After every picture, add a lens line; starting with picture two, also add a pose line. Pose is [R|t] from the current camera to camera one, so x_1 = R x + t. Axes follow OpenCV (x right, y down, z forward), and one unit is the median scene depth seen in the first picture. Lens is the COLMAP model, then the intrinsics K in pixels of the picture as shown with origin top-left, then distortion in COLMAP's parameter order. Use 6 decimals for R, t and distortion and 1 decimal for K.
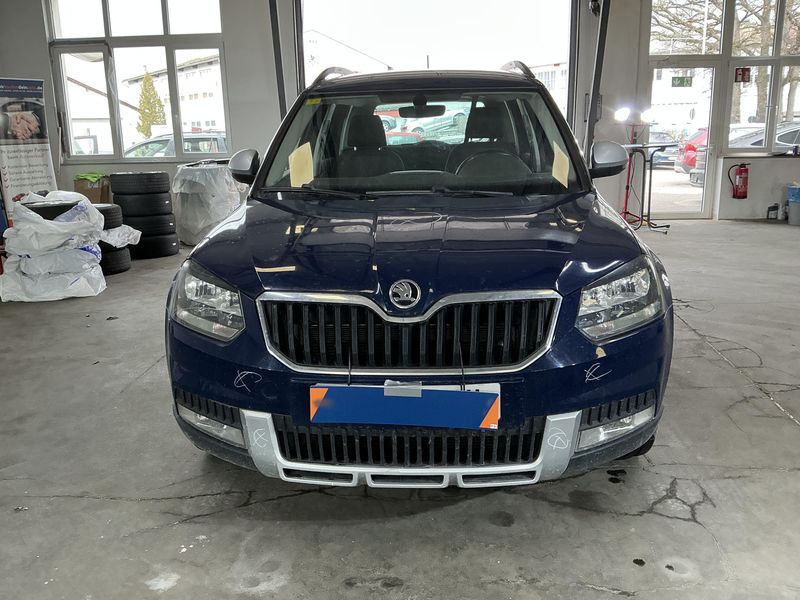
lens RADIAL K [[669.4, 0, 404.0], [0, 669.4, 281.2], [0, 0, 1]] dist [0.078700, -0.165769]
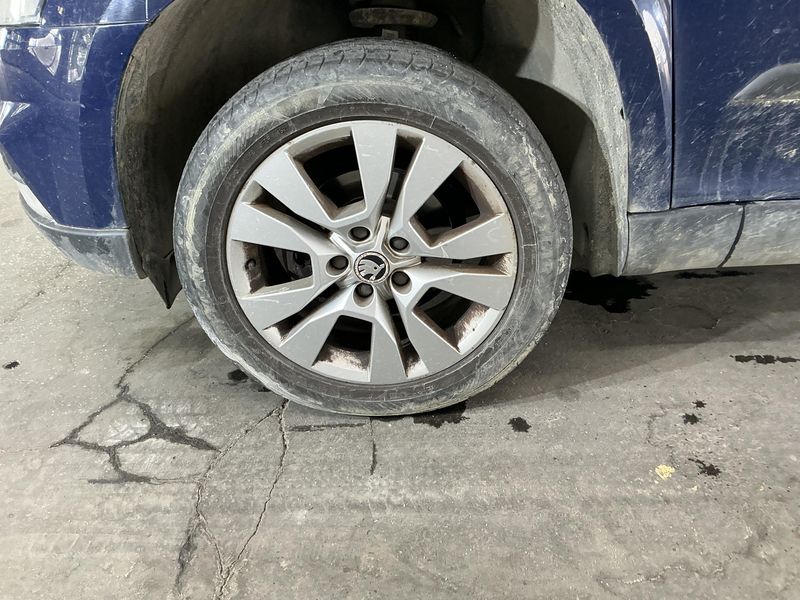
lens RADIAL K [[669.4, 0, 399.2], [0, 669.4, 302.7], [0, 0, 1]] dist [0.078700, -0.165769]
pose [[0.024496, 0.501286, -0.864935, 0.797889], [-0.166995, 0.855090, 0.490851, -0.049705], [0.985653, 0.132416, 0.104658, 1.116701]]
